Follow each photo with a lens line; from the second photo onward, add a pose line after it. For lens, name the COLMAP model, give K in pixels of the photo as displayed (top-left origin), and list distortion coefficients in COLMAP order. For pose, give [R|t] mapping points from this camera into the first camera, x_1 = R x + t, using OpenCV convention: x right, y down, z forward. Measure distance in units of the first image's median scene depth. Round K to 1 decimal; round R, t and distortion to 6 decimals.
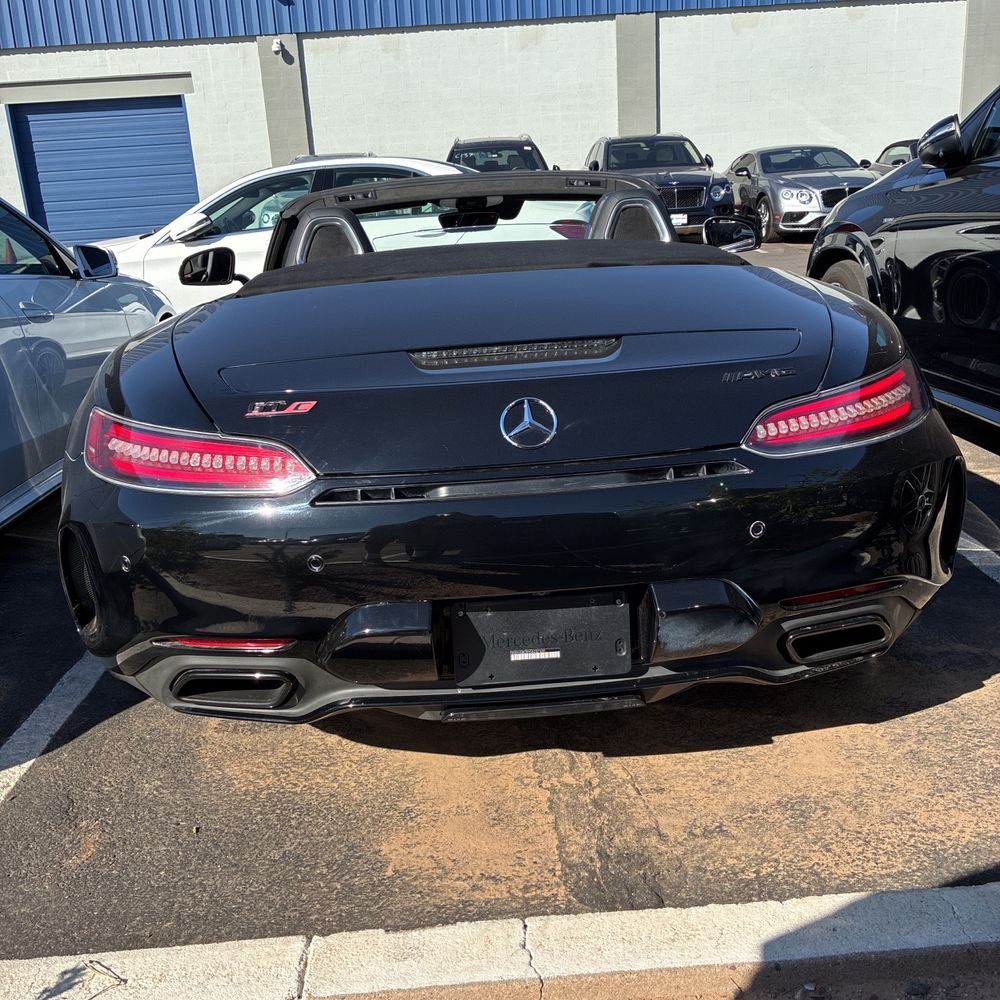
lens RADIAL K [[1018.0, 0, 496.1], [0, 1018.0, 489.8], [0, 0, 1]] dist [0.002444, 0.030918]
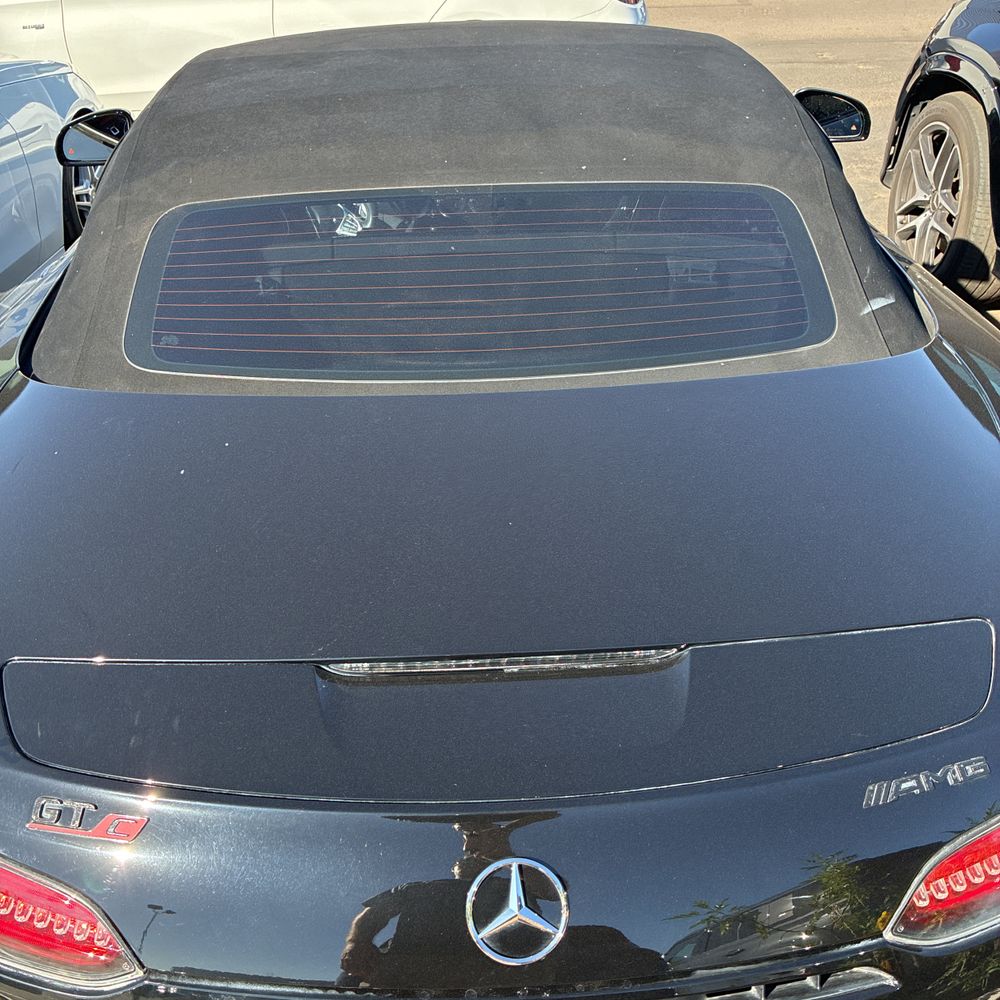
lens RADIAL K [[1006.7, 0, 488.3], [0, 1006.7, 496.5], [0, 0, 1]] dist [0.035440, -0.032447]
pose [[0.999129, 0.041704, 0.001053, 0.004898], [-0.040051, 0.951859, 0.303908, -0.371608], [0.011672, -0.303685, 0.952701, 0.439490]]
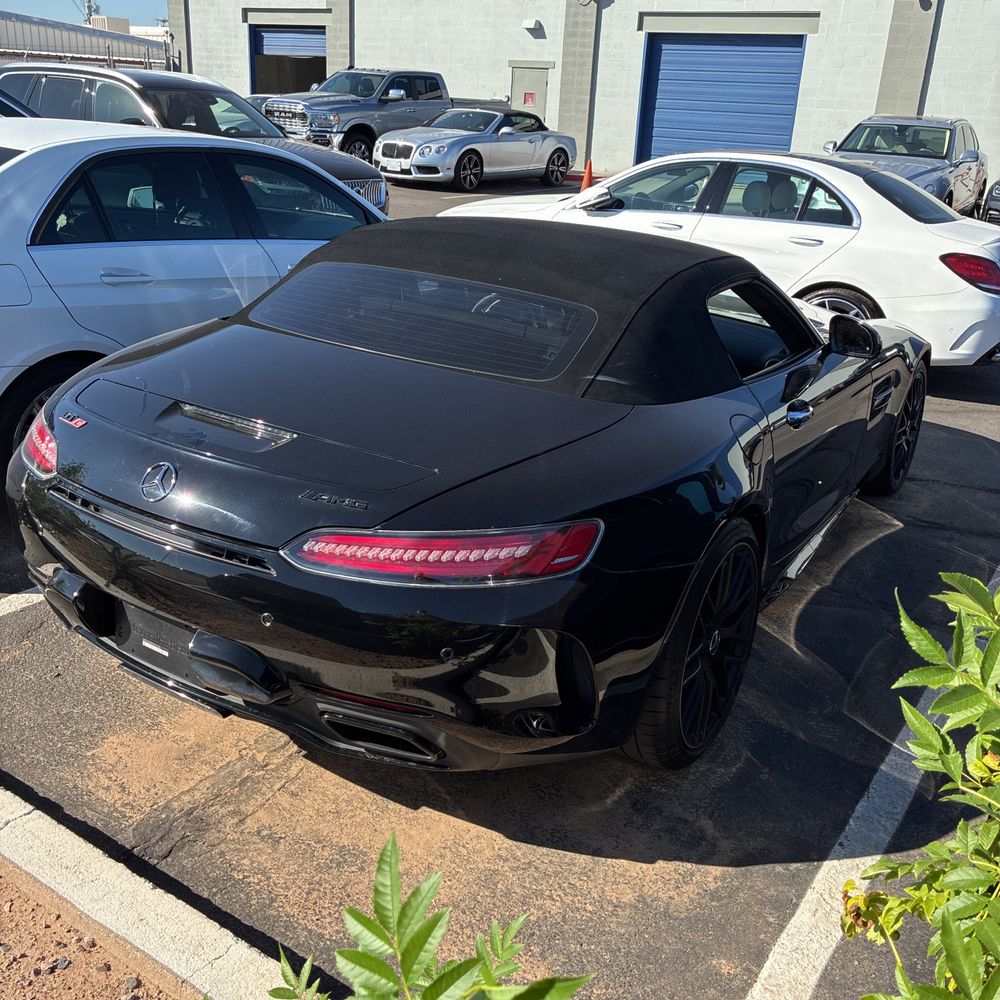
lens RADIAL K [[1006.7, 0, 488.3], [0, 1006.7, 496.5], [0, 0, 1]] dist [0.035440, -0.032447]
pose [[0.805799, 0.305072, -0.507562, 0.869679], [-0.265198, 0.952245, 0.151326, -0.298495], [0.529489, 0.012666, 0.848222, 0.084465]]
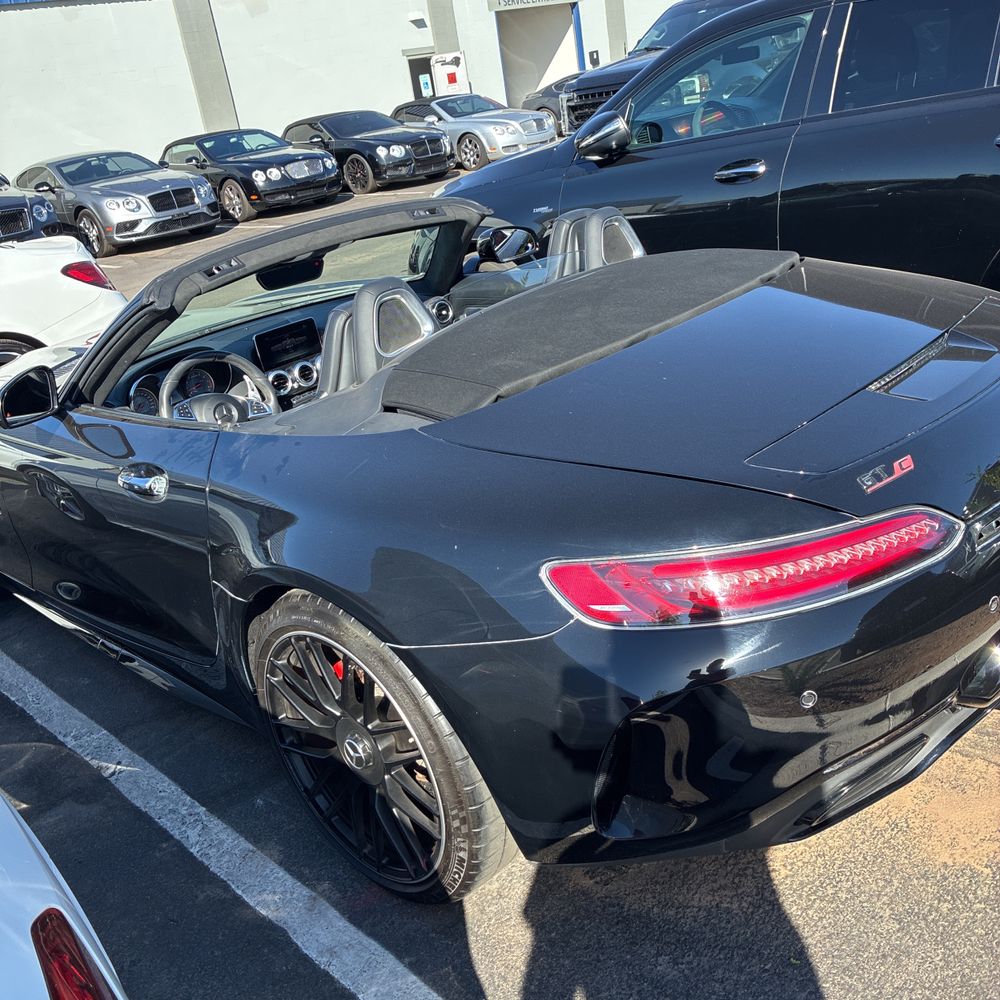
lens RADIAL K [[1018.0, 0, 496.1], [0, 1018.0, 489.8], [0, 0, 1]] dist [0.002444, 0.030918]
pose [[0.729506, -0.306564, 0.611424, -0.910451], [0.304535, 0.946014, 0.110977, -0.241710], [-0.612437, 0.105242, 0.783482, 0.406990]]
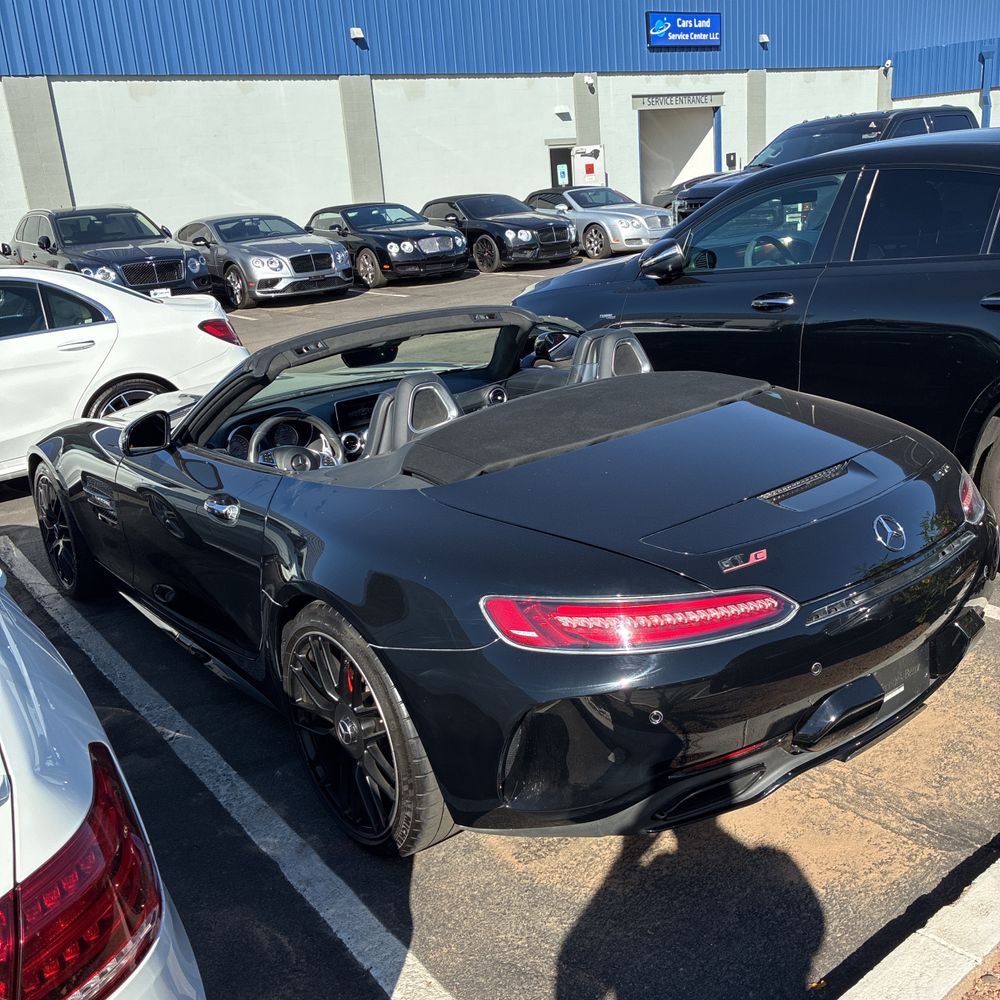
lens RADIAL K [[1013.6, 0, 500.0], [0, 1013.6, 500.0], [0, 0, 1]] dist [0.016861, -0.000603]
pose [[0.816200, -0.181801, 0.548421, -0.976942], [0.200099, 0.979407, 0.026869, -0.213496], [-0.542013, 0.087808, 0.835770, 0.080717]]
